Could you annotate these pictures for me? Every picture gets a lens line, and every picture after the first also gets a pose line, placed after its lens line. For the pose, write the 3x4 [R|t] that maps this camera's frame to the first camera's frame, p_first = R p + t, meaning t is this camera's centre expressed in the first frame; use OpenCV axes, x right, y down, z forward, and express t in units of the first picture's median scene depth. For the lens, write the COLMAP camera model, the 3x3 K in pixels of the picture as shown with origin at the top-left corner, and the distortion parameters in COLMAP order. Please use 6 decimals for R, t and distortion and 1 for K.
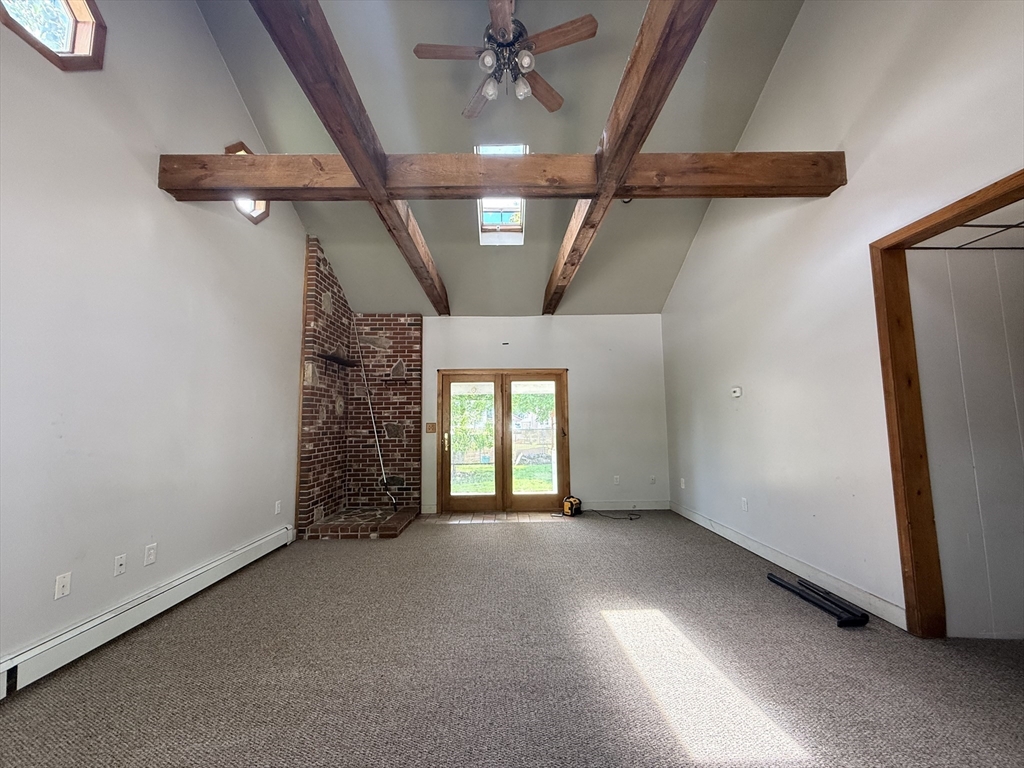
lens RADIAL K [[407.9, 0, 509.1], [0, 407.9, 382.3], [0, 0, 1]] dist [0.000513, 0.000097]
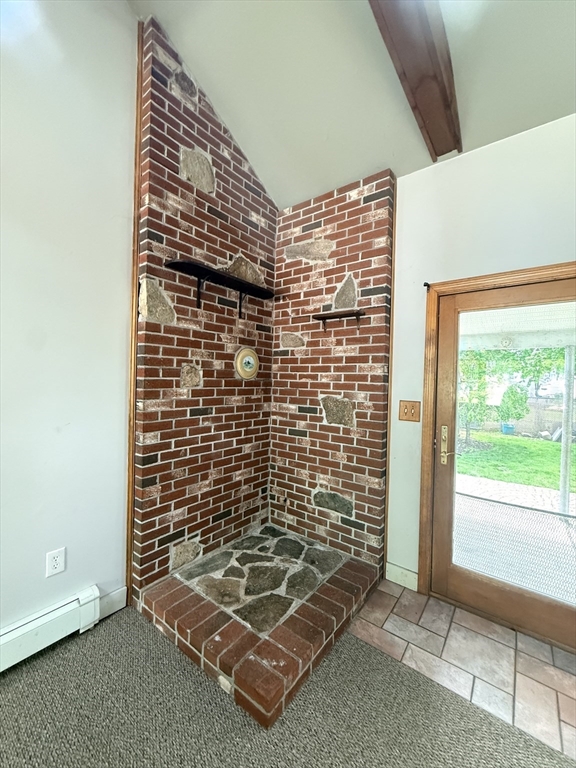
lens RADIAL K [[305.9, 0, 288.5], [0, 305.9, 381.7], [0, 0, 1]] dist [0.000513, 0.000097]
pose [[0.782170, 0.036457, -0.621998, -0.083059], [0.026185, 0.995481, 0.091275, 0.042223], [0.622515, -0.087679, 0.777681, 0.651355]]
